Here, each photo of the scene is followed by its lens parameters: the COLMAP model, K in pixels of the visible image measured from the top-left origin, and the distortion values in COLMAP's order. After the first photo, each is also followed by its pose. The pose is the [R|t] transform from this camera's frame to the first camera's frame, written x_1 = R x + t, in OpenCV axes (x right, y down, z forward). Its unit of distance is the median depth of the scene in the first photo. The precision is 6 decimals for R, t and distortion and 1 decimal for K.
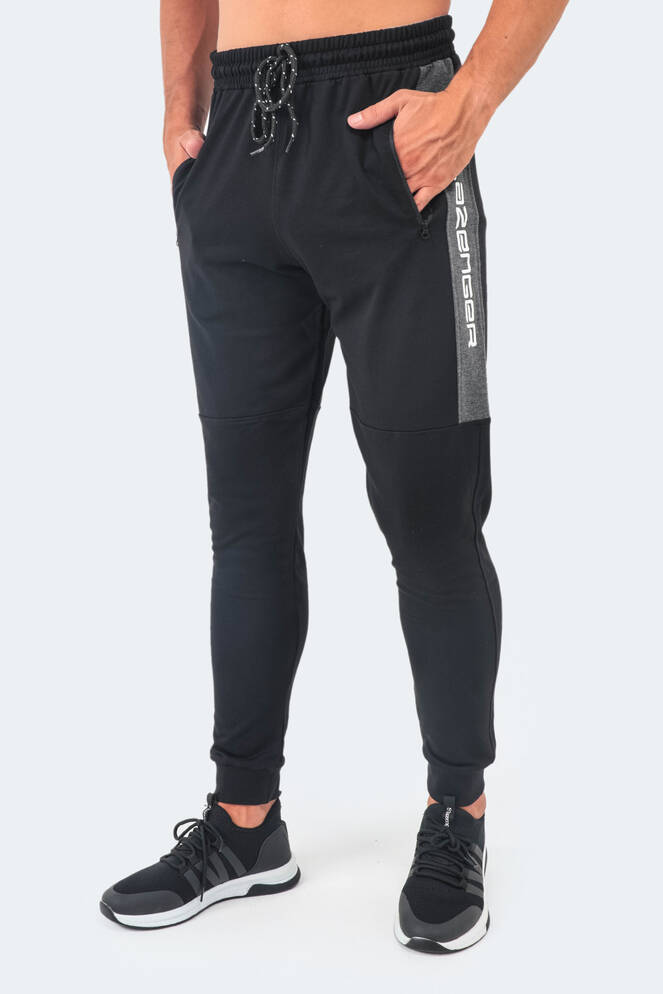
lens RADIAL K [[1240.5, 0, 327.2], [0, 1240.5, 499.7], [0, 0, 1]] dist [0.354267, 0.000000]
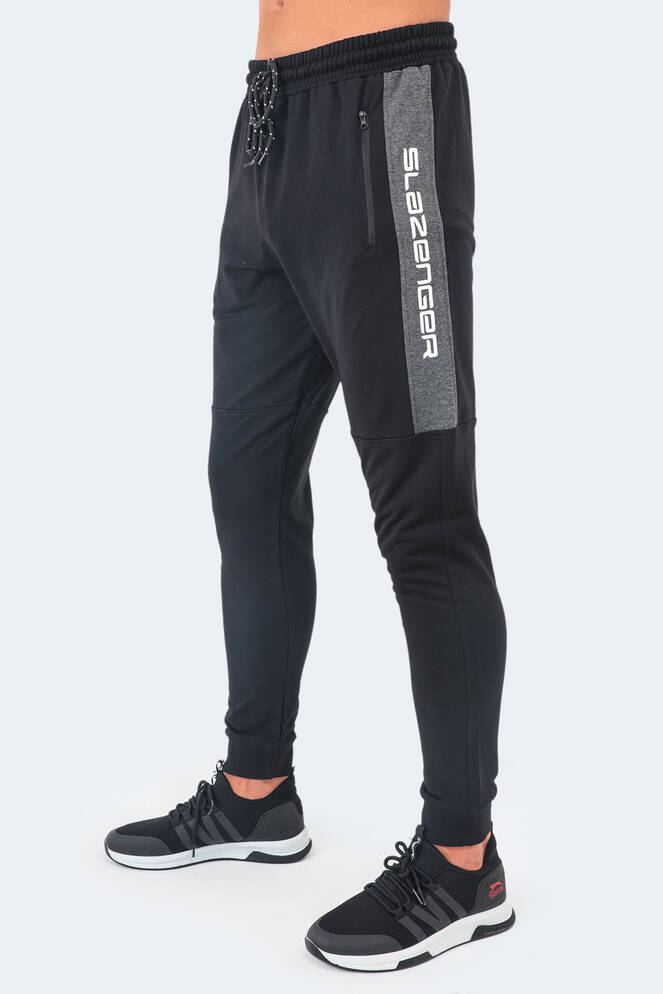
lens RADIAL K [[1240.5, 0, 328.2], [0, 1240.5, 499.7], [0, 0, 1]] dist [0.354267, 0.000000]
pose [[0.889459, 0.071798, -0.451339, 0.491572], [-0.042153, 0.996261, 0.075412, -0.082904], [0.455066, -0.048051, 0.889160, 0.093078]]
